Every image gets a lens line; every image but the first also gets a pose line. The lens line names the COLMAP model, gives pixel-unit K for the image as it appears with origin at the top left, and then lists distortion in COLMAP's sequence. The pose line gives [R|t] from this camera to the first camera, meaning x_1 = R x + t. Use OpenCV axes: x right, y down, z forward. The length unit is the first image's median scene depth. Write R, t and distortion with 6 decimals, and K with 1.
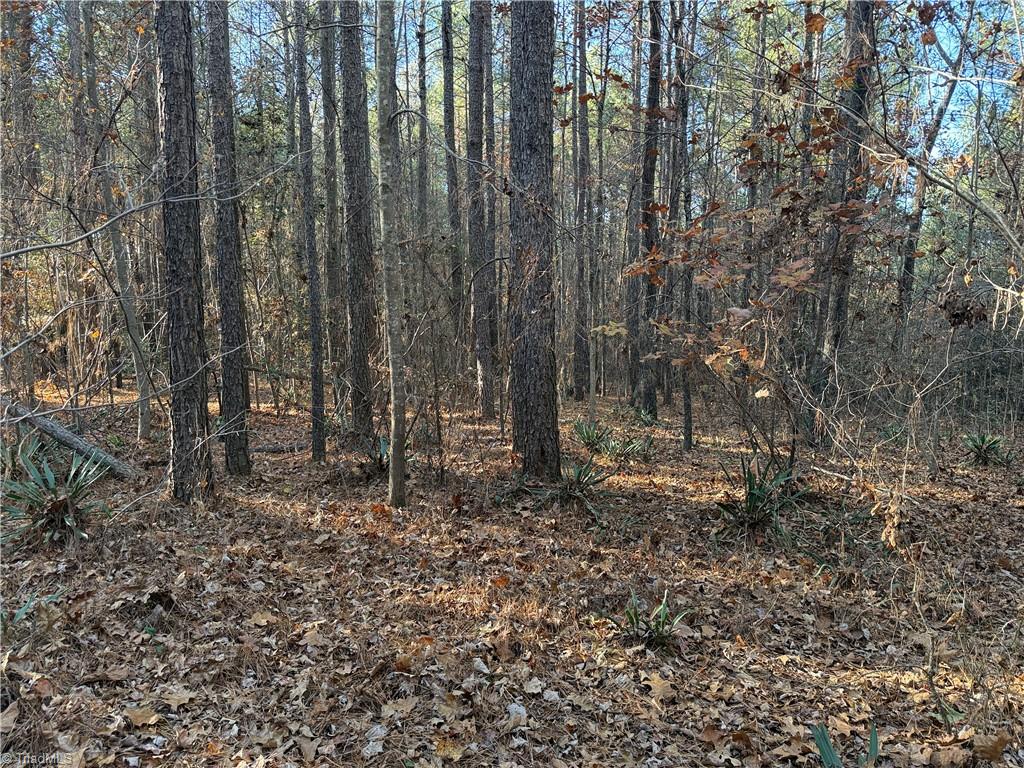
lens RADIAL K [[710.2, 0, 510.6], [0, 710.2, 376.7], [0, 0, 1]] dist [0.041452, -0.049985]
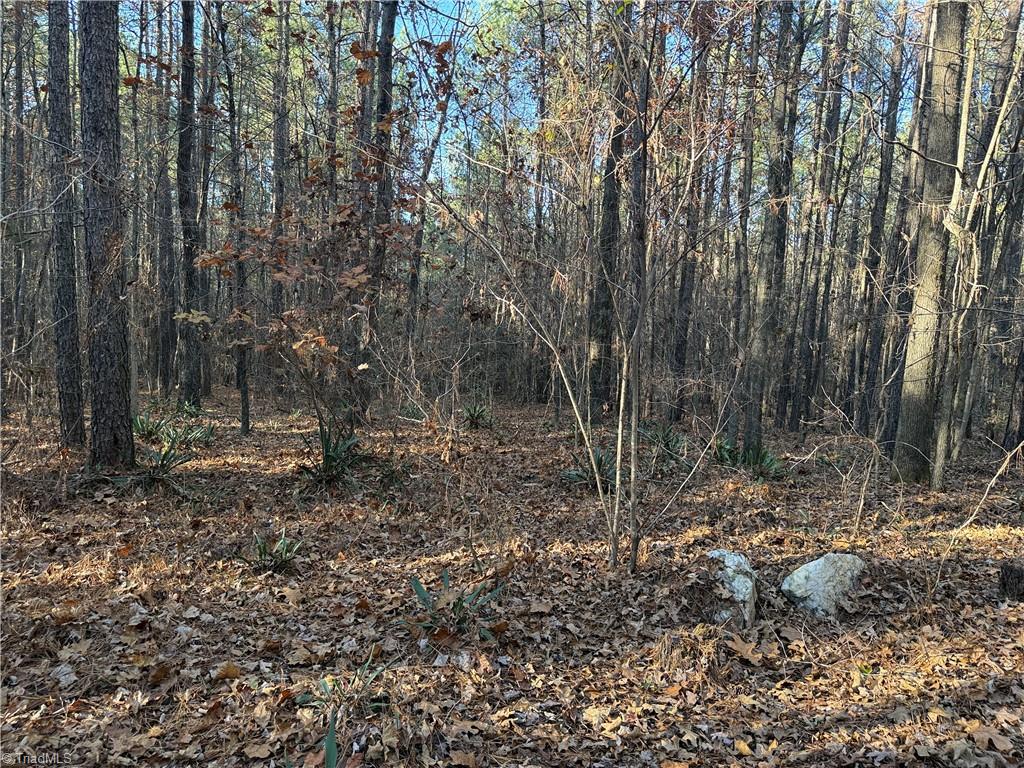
lens RADIAL K [[710.2, 0, 510.6], [0, 710.2, 376.7], [0, 0, 1]] dist [0.041452, -0.049985]
pose [[0.797322, -0.032744, 0.602665, -0.186316], [0.028690, 0.999455, 0.016345, 0.027293], [-0.602871, 0.004258, 0.797827, -0.202372]]
